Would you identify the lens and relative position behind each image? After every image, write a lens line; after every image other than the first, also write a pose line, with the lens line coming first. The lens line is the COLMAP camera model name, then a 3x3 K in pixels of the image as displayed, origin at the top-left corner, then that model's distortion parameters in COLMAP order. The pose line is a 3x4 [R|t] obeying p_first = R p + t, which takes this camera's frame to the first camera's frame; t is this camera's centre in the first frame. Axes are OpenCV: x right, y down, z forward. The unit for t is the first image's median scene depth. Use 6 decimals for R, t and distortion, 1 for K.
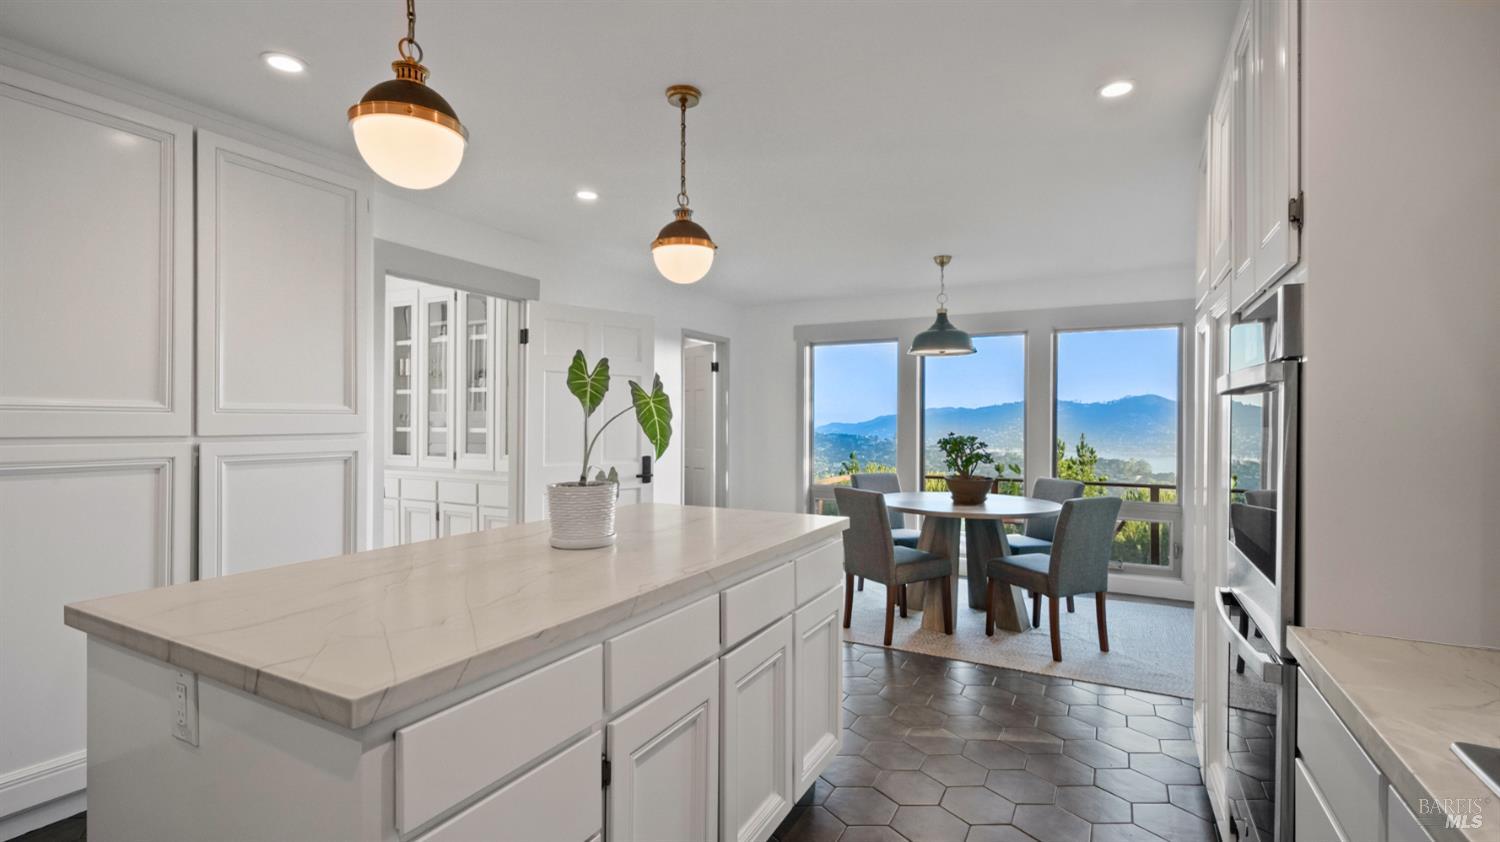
lens RADIAL K [[677.8, 0, 747.3], [0, 677.8, 423.2], [0, 0, 1]] dist [-0.001452, -0.002213]
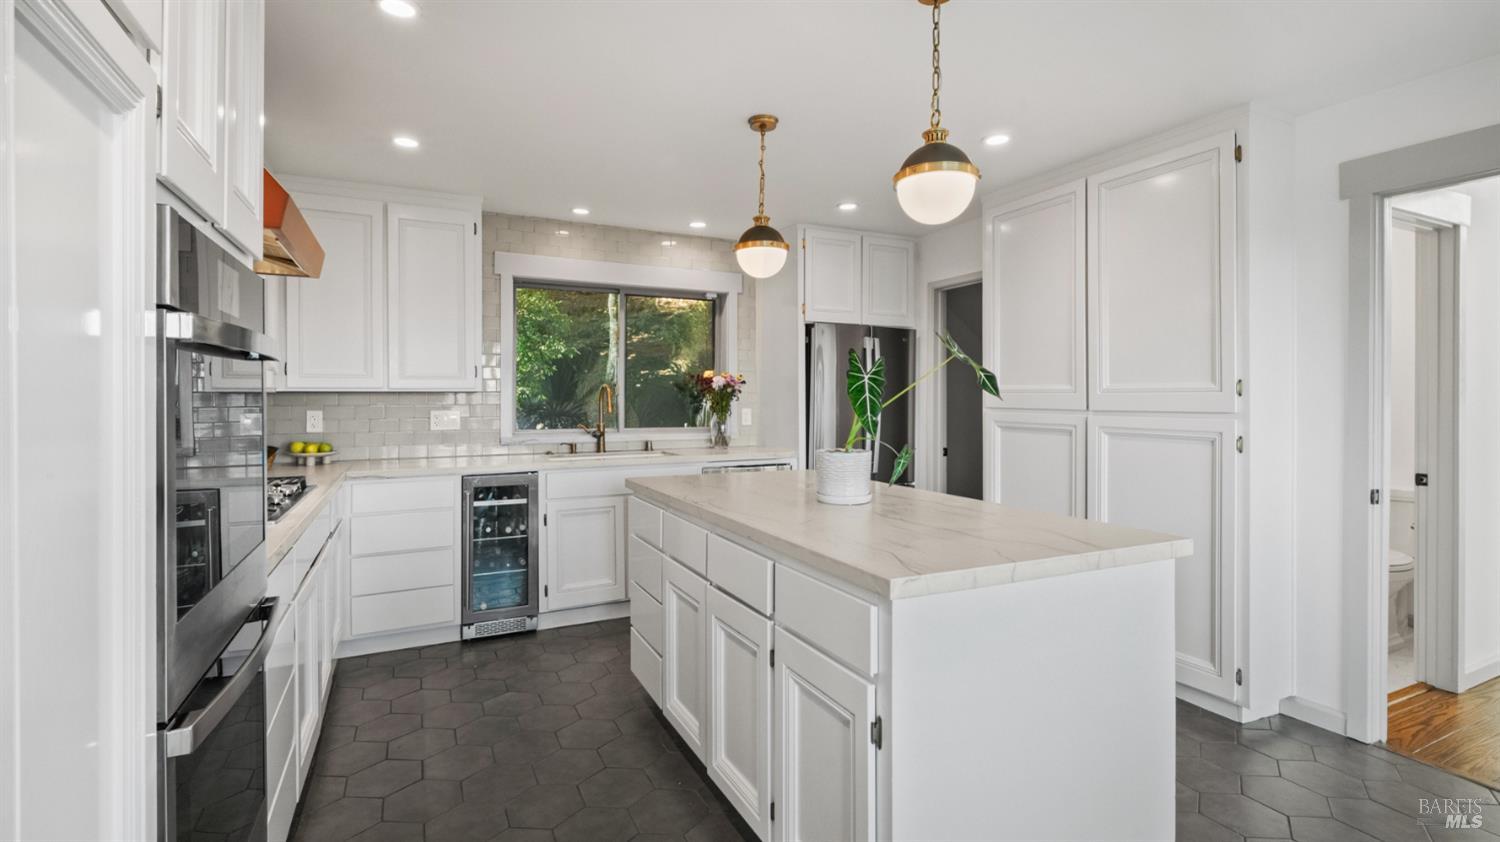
lens RADIAL K [[677.8, 0, 741.1], [0, 677.8, 400.1], [0, 0, 1]] dist [-0.001452, -0.002213]
pose [[-0.590780, -0.002469, -0.806829, 0.341054], [-0.006940, 0.999974, 0.002021, 0.000317], [0.806802, 0.006794, -0.590782, 0.646825]]
